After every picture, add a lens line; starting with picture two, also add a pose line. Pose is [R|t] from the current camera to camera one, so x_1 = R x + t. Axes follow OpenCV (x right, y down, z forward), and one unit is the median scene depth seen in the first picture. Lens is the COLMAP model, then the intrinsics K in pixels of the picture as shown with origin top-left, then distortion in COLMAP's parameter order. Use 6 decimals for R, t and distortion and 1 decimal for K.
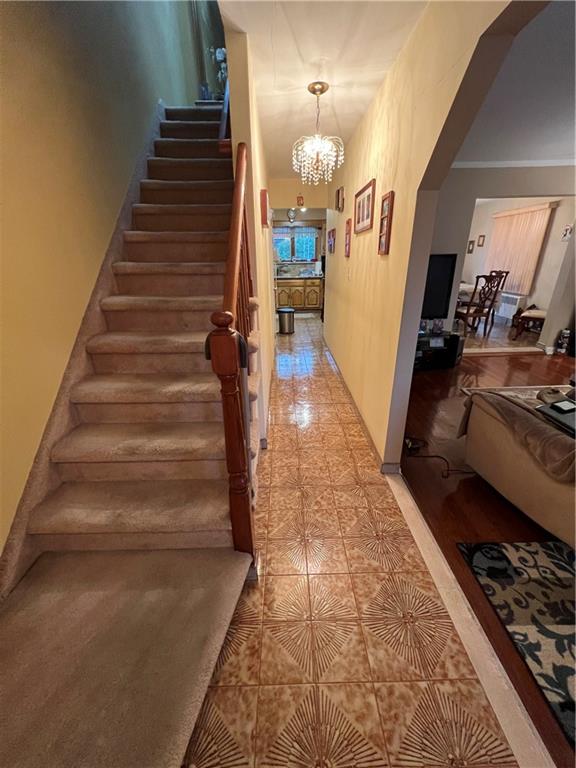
lens RADIAL K [[307.5, 0, 288.0], [0, 307.5, 384.0], [0, 0, 1]] dist [-0.000567, -0.000057]
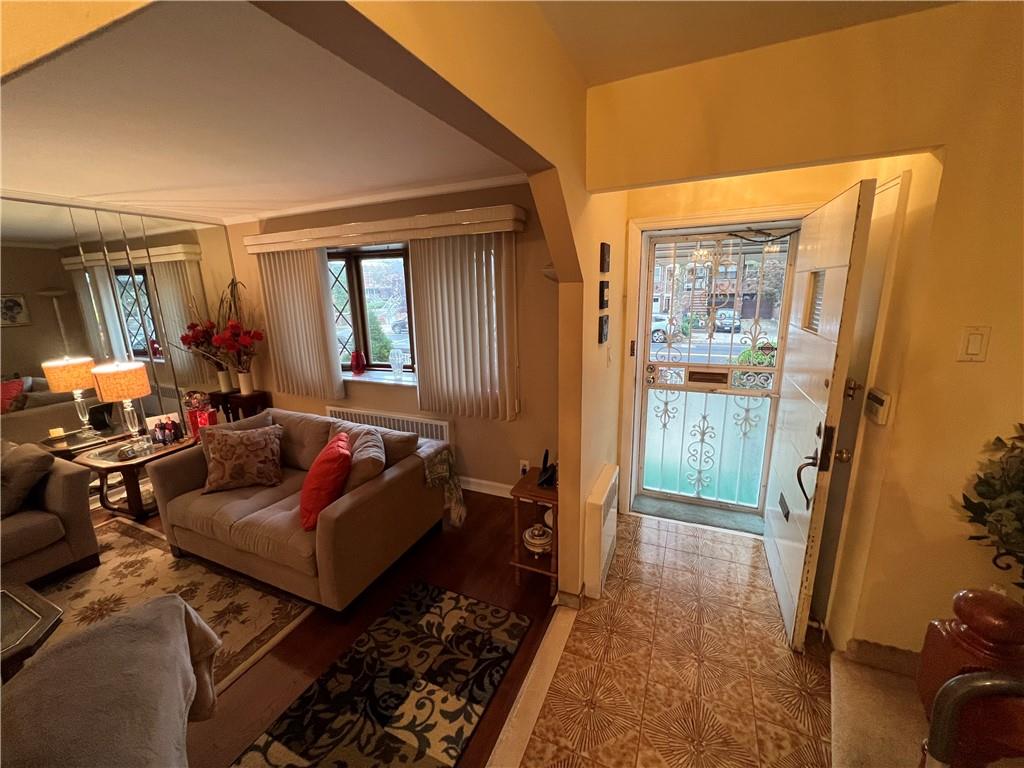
lens RADIAL K [[410.0, 0, 511.5], [0, 410.0, 382.6], [0, 0, 1]] dist [-0.000567, -0.000057]
pose [[-0.905732, -0.059031, 0.419720, 0.090663], [0.195265, 0.820796, 0.536810, -0.479799], [-0.376193, 0.568162, -0.731895, 0.797717]]
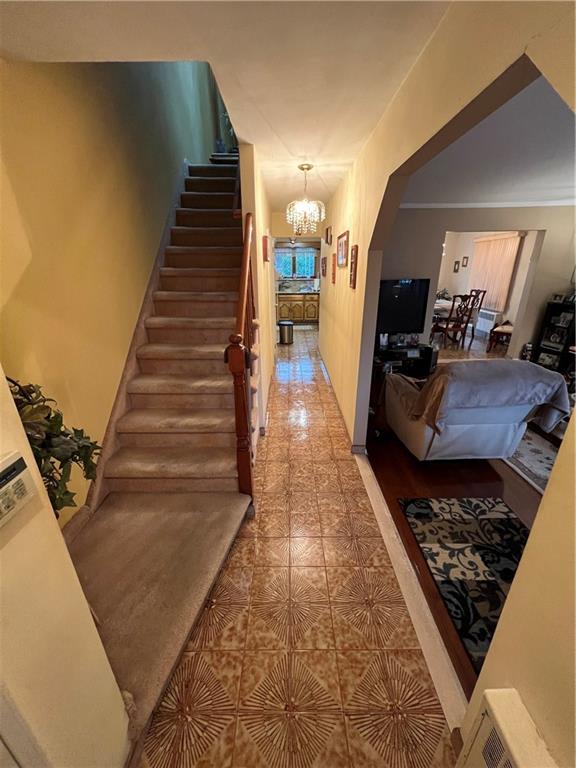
lens RADIAL K [[307.5, 0, 288.0], [0, 307.5, 384.0], [0, 0, 1]] dist [-0.000567, -0.000057]
pose [[0.999857, 0.013139, -0.010689, 0.050105], [-0.013431, 0.999526, -0.027701, 0.040866], [0.010319, 0.027841, 0.999559, -0.358507]]
